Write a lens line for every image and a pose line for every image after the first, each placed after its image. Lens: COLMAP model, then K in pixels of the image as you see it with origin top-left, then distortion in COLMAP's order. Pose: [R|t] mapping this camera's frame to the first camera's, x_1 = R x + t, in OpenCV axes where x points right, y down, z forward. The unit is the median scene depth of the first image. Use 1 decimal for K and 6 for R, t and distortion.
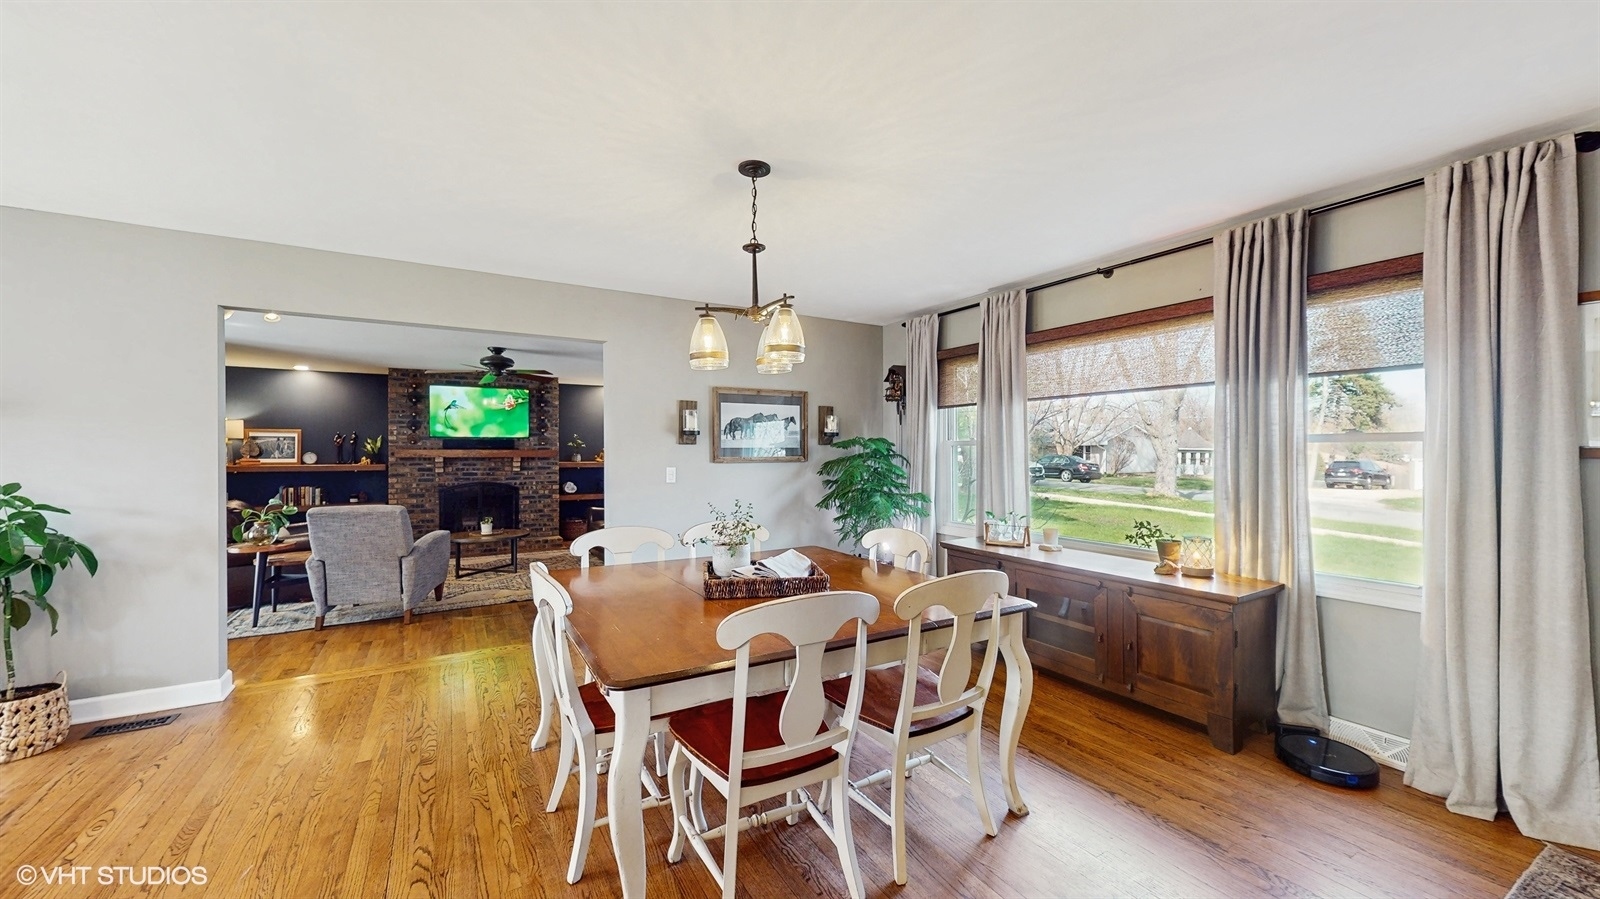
lens RADIAL K [[594.2, 0, 803.4], [0, 594.2, 453.2], [0, 0, 1]] dist [-0.000790, 0.000516]
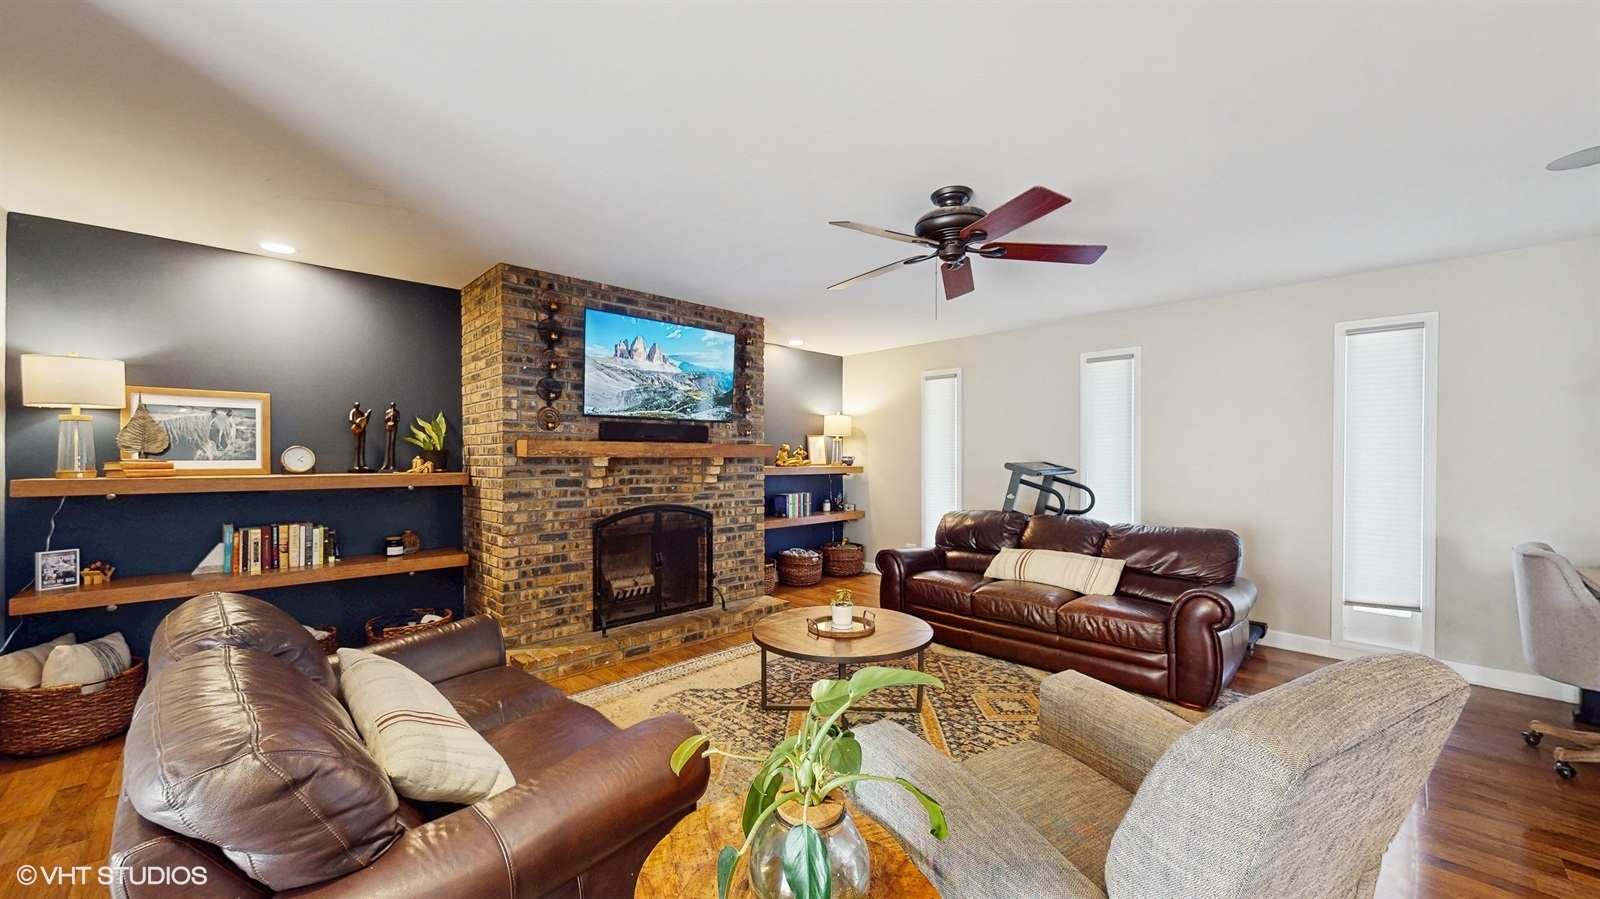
lens RADIAL K [[594.2, 0, 803.8], [0, 594.2, 461.3], [0, 0, 1]] dist [-0.000790, 0.000516]
pose [[0.972702, -0.002355, 0.232044, -0.564381], [0.001128, 0.999985, 0.005419, 0.007759], [-0.232053, -0.005010, 0.972690, 0.484701]]
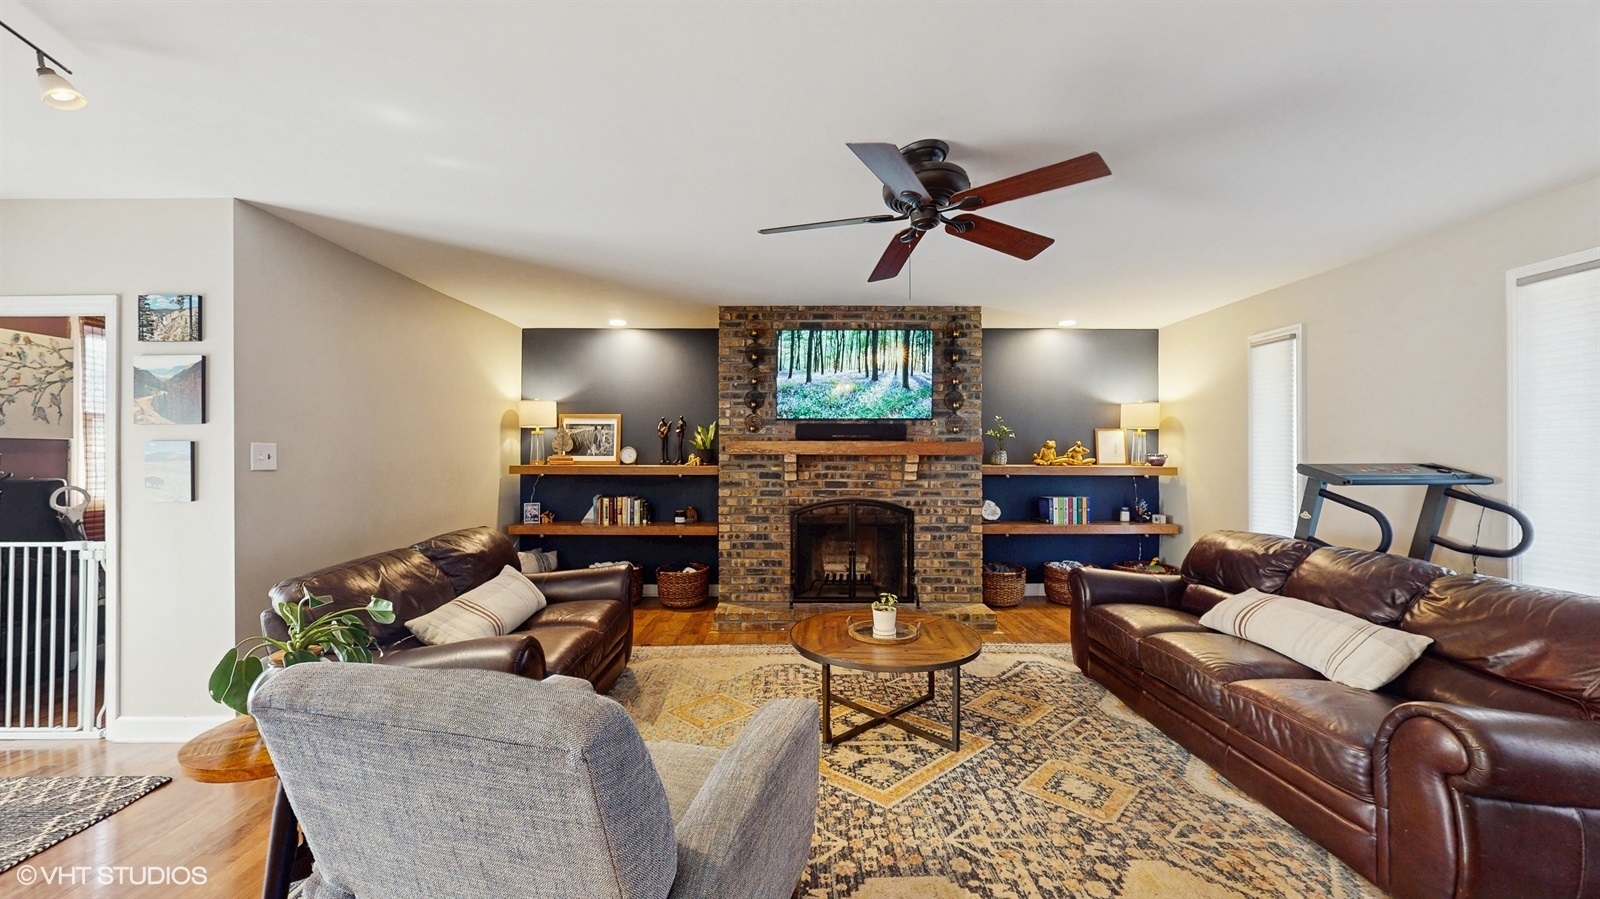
lens RADIAL K [[594.2, 0, 798.2], [0, 594.2, 454.2], [0, 0, 1]] dist [-0.000790, 0.000516]
pose [[0.857898, 0.001273, -0.513819, -0.310972], [-0.002933, 0.999993, -0.002420, 0.008051], [0.513812, 0.003583, 0.857895, 0.510488]]
